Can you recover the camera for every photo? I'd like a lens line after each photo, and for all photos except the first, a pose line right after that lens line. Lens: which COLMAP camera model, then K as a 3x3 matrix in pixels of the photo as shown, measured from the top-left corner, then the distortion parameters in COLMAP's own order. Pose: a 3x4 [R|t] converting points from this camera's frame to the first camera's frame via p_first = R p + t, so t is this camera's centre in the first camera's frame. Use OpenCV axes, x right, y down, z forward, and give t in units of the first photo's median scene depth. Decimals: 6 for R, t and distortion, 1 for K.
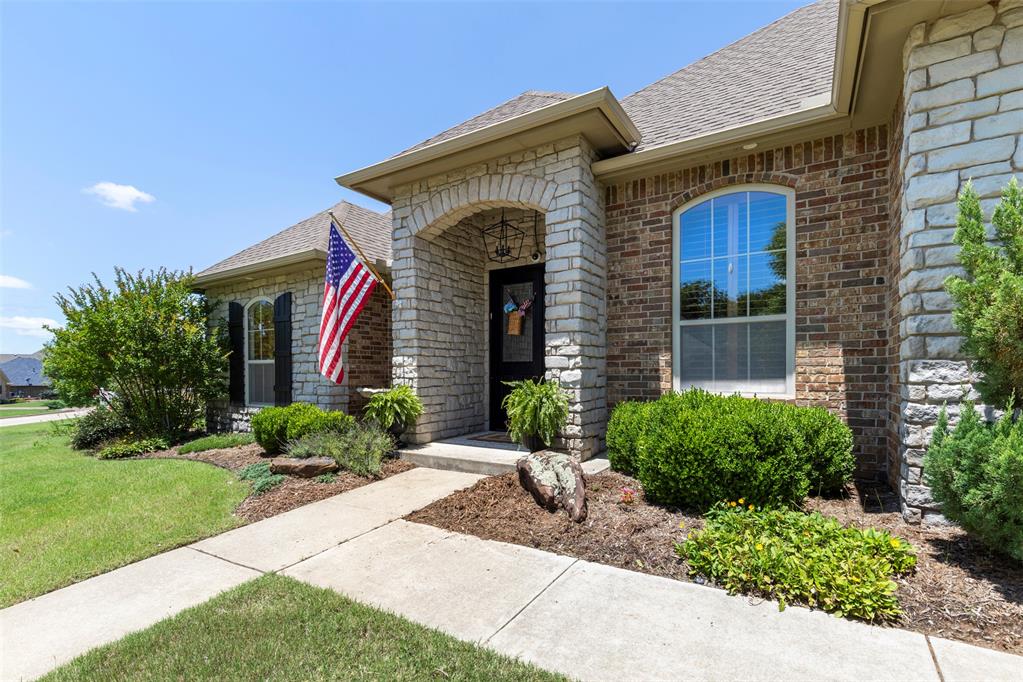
lens RADIAL K [[457.4, 0, 524.4], [0, 457.4, 379.3], [0, 0, 1]] dist [0.005477, 0.000865]
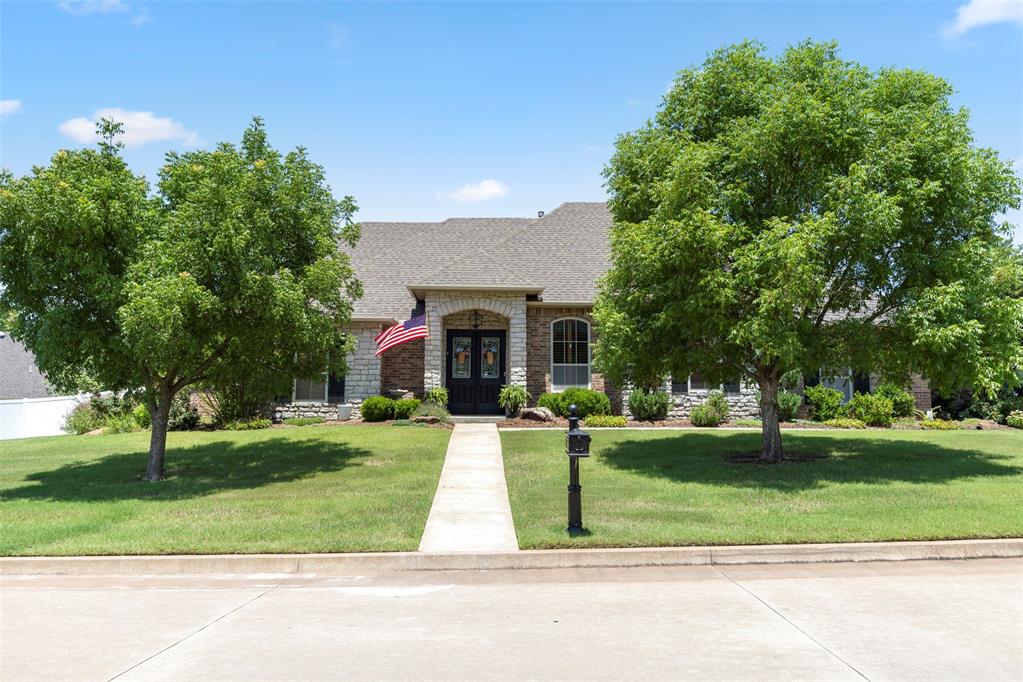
lens RADIAL K [[736.6, 0, 511.2], [0, 736.6, 339.9], [0, 0, 1]] dist [0.003191, 0.000125]
pose [[0.819756, 0.056924, 0.569877, -2.214161], [0.000854, 0.994926, -0.100610, 0.157942], [-0.572712, 0.082962, 0.815548, -2.258970]]
